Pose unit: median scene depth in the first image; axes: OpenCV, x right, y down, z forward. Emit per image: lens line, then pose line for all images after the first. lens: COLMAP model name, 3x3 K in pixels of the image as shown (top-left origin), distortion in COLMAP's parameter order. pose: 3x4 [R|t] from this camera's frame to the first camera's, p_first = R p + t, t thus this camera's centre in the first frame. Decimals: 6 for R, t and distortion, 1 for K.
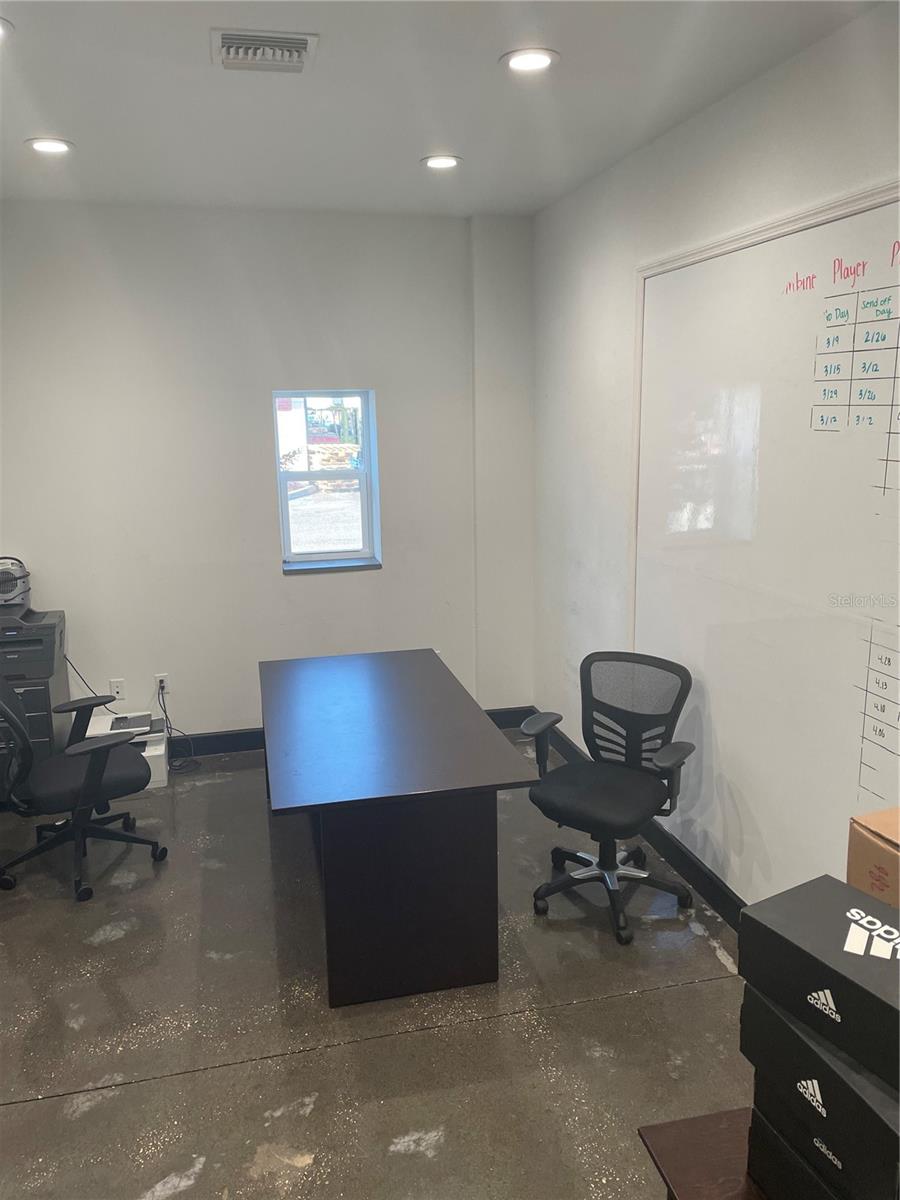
lens RADIAL K [[919.6, 0, 445.7], [0, 919.6, 599.3], [0, 0, 1]] dist [0.079993, -0.110191]
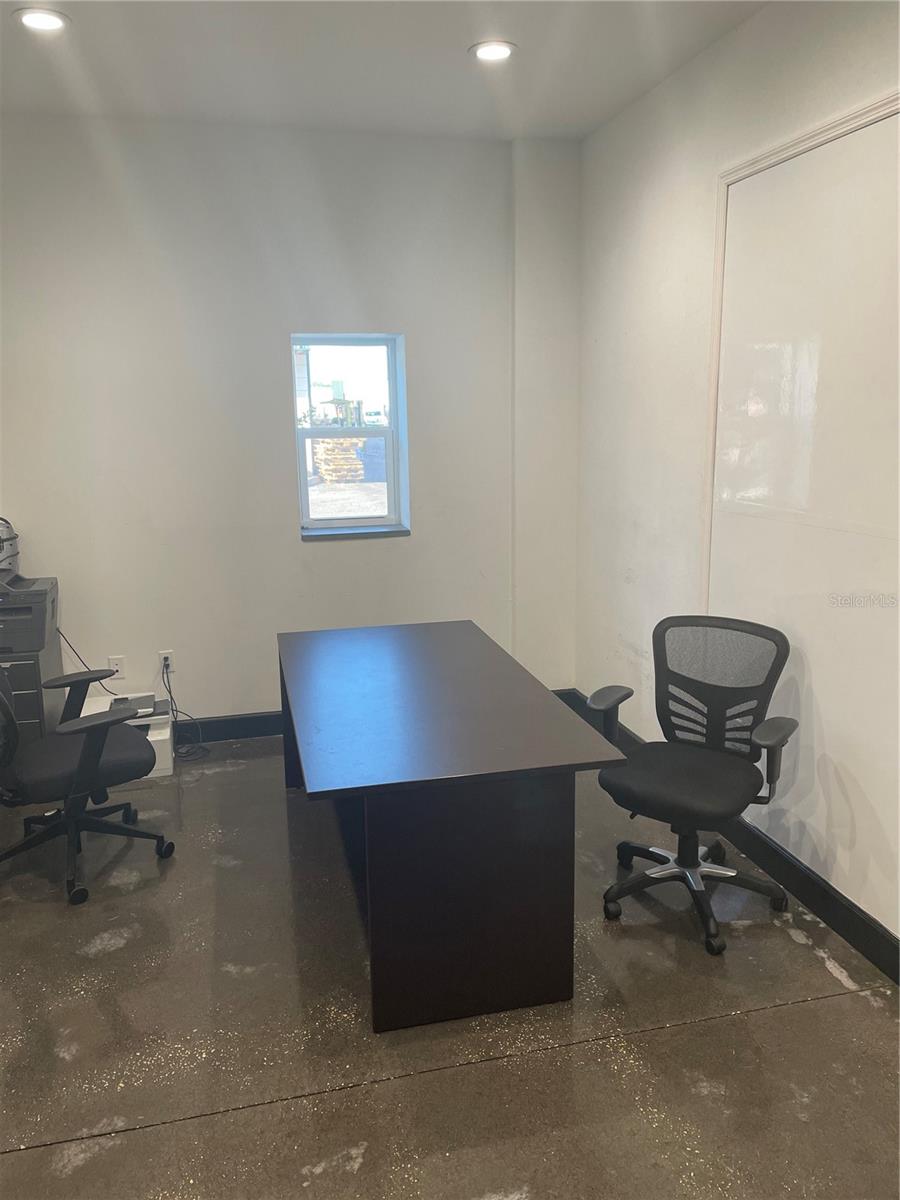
lens RADIAL K [[913.3, 0, 453.1], [0, 913.3, 599.5], [0, 0, 1]] dist [0.082483, -0.112815]
pose [[0.999936, 0.001570, 0.011201, -0.054932], [-0.001546, 0.999997, -0.002117, 0.046330], [-0.011204, 0.002099, 0.999935, 0.148930]]
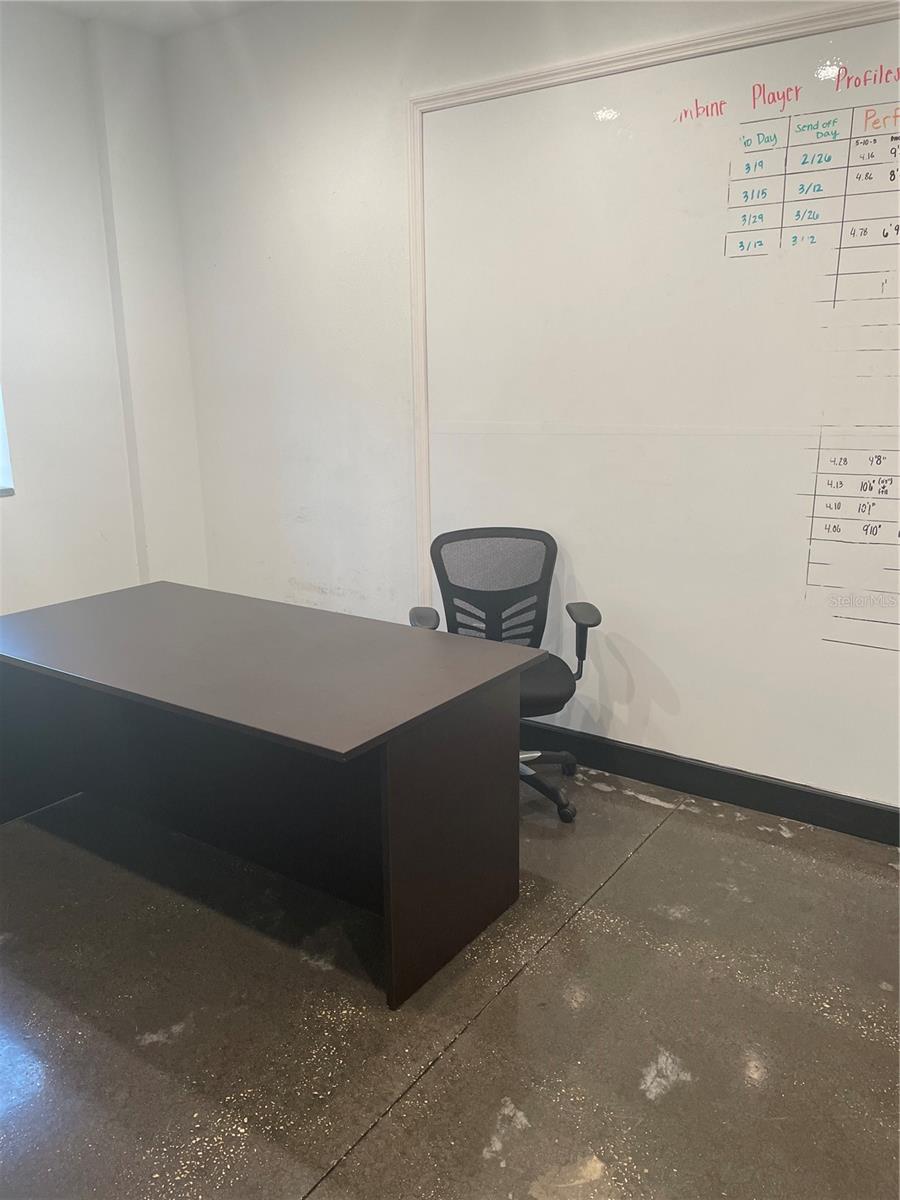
lens RADIAL K [[913.3, 0, 453.1], [0, 913.3, 599.5], [0, 0, 1]] dist [0.082483, -0.112815]
pose [[0.736733, -0.149195, 0.659519, -0.452233], [0.138108, 0.987995, 0.069225, 0.064606], [-0.661930, 0.040085, 0.748494, 0.354657]]
